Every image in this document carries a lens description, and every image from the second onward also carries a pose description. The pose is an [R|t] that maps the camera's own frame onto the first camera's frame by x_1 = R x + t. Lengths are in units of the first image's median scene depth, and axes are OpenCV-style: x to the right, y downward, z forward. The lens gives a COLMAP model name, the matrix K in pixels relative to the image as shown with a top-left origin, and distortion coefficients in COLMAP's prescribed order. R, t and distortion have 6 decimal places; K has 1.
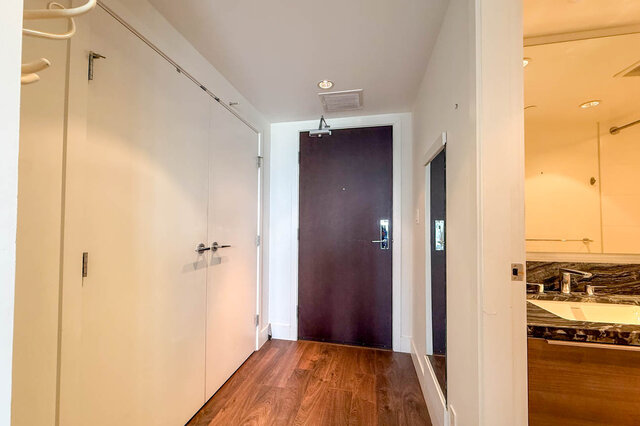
lens RADIAL K [[258.9, 0, 323.7], [0, 258.9, 215.2], [0, 0, 1]] dist [0.001006, 0.000244]
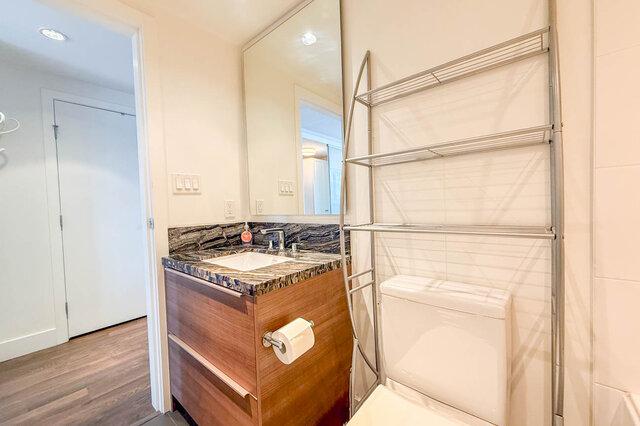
lens RADIAL K [[254.7, 0, 314.0], [0, 254.7, 215.3], [0, 0, 1]] dist [-0.001508, 0.000023]
pose [[0.864158, -0.023562, -0.502668, 1.166994], [0.061940, 0.996288, 0.059784, 0.064083], [0.499394, -0.082798, 0.862410, 0.073883]]
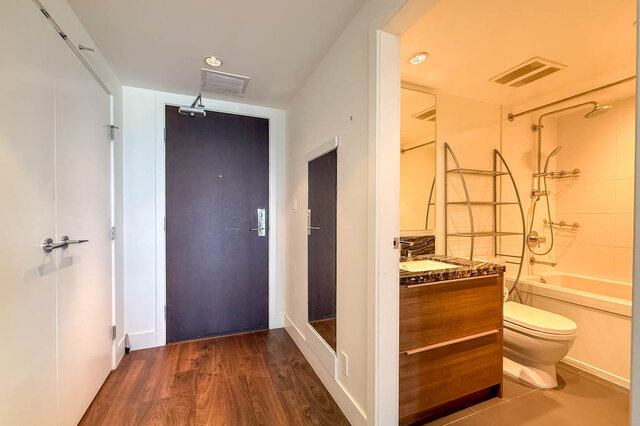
lens RADIAL K [[254.7, 0, 314.0], [0, 254.7, 215.3], [0, 0, 1]] dist [-0.001508, 0.000023]
pose [[0.838561, -0.004883, 0.544786, -0.203844], [-0.015514, 0.999340, 0.032838, 0.010535], [-0.544587, -0.035989, 0.837932, 0.023706]]
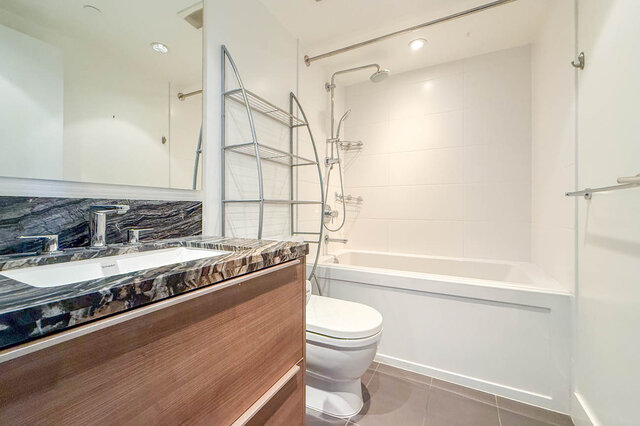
lens RADIAL K [[273.9, 0, 300.0], [0, 273.9, 210.4], [0, 0, 1]] dist [-0.001190, -0.000145]
pose [[0.332970, -0.014824, 0.942821, 0.344772], [-0.031227, 0.999155, 0.026738, 0.131210], [-0.942420, -0.038345, 0.332225, 0.243509]]
